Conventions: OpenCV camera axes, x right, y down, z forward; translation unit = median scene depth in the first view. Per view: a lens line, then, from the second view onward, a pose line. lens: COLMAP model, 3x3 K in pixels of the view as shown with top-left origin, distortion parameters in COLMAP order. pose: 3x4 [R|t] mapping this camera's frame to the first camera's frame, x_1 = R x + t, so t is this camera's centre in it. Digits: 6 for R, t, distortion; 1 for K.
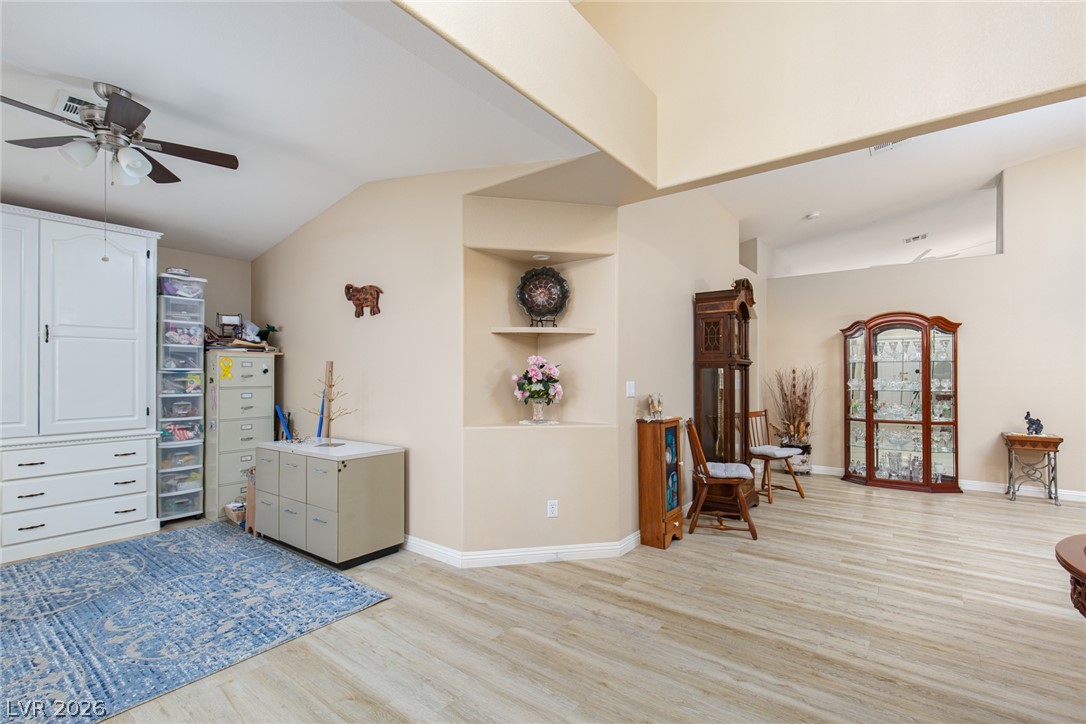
lens RADIAL K [[495.7, 0, 539.3], [0, 495.7, 367.8], [0, 0, 1]] dist [0.000713, 0.000216]
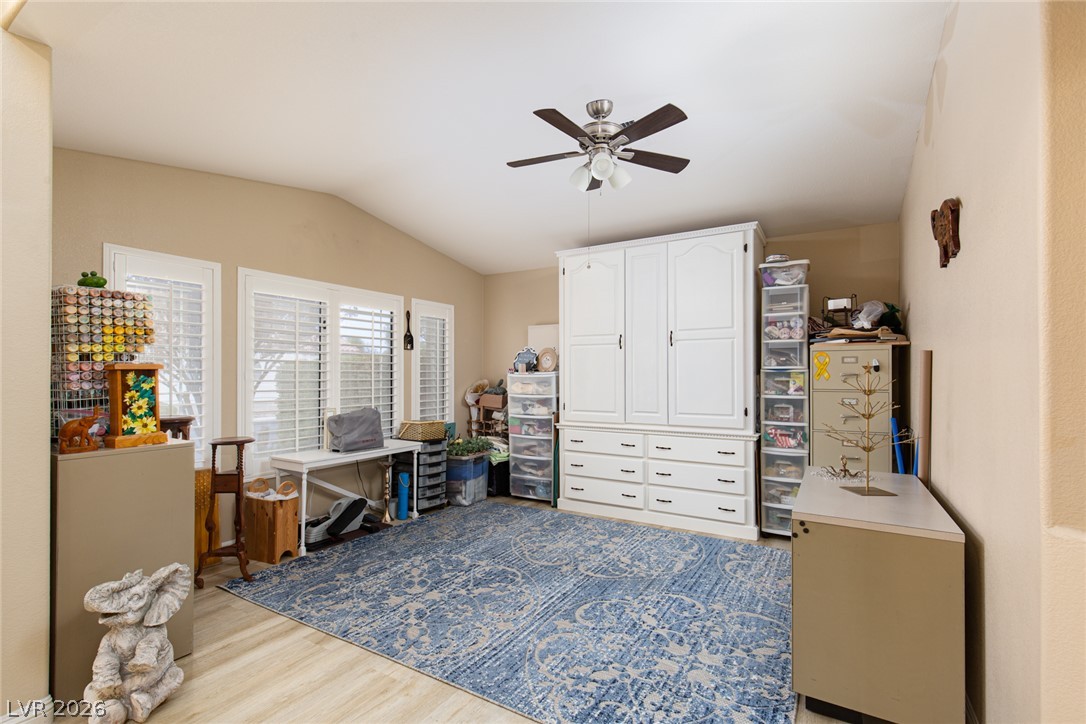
lens RADIAL K [[495.7, 0, 540.6], [0, 495.7, 369.5], [0, 0, 1]] dist [0.000713, 0.000216]
pose [[0.114212, -0.009079, -0.993415, 0.116599], [0.012911, 0.999887, -0.007654, 0.008066], [0.993372, -0.011952, 0.114317, 0.492681]]
